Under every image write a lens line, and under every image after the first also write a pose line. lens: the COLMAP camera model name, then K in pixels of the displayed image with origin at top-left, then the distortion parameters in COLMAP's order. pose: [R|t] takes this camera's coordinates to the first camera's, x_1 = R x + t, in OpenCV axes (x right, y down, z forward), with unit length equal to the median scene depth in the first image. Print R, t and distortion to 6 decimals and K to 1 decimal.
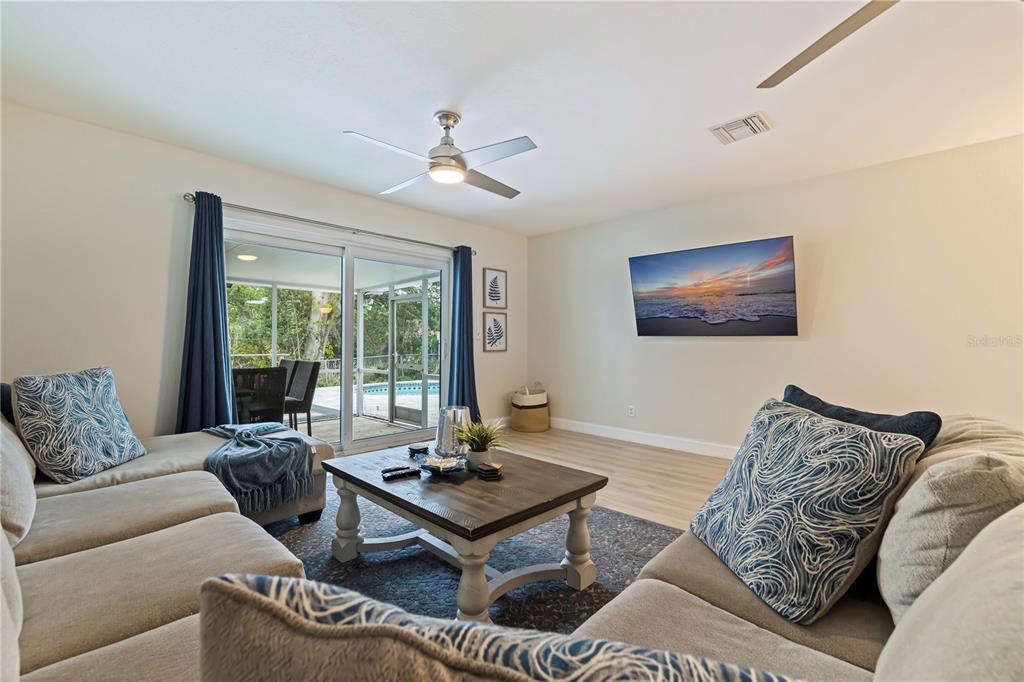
lens RADIAL K [[442.5, 0, 515.4], [0, 442.5, 343.2], [0, 0, 1]] dist [0.000104, -0.000191]
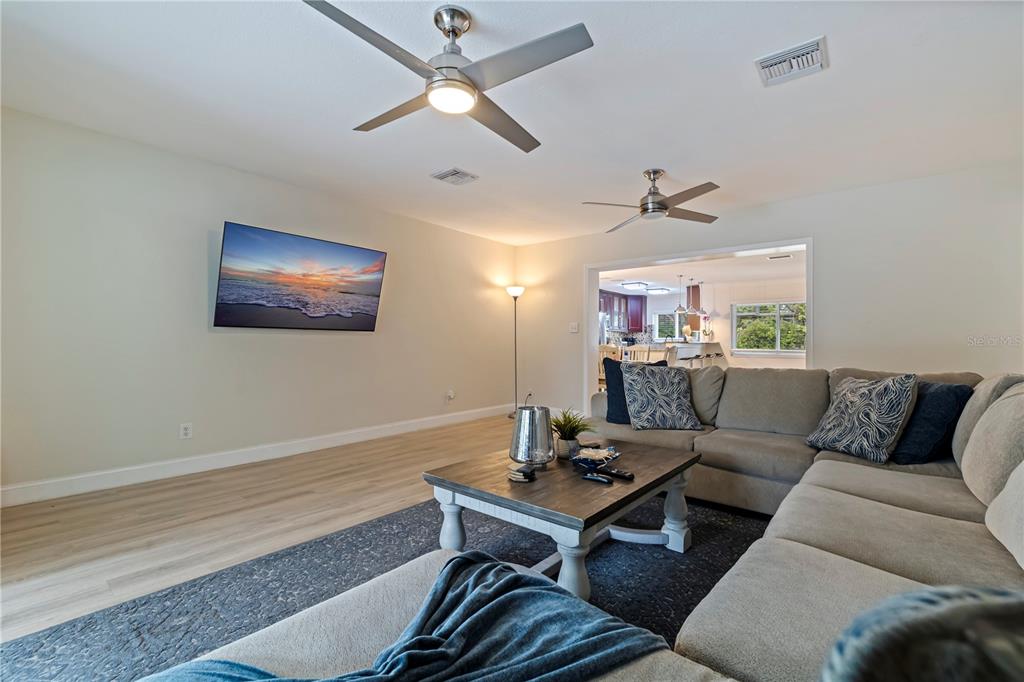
lens RADIAL K [[442.5, 0, 515.4], [0, 442.5, 343.2], [0, 0, 1]] dist [0.000104, -0.000191]
pose [[-0.071624, -0.007253, 0.997405, -0.643777], [-0.006127, 0.999958, 0.006832, 0.005852], [-0.997413, -0.005622, -0.071665, 0.698196]]
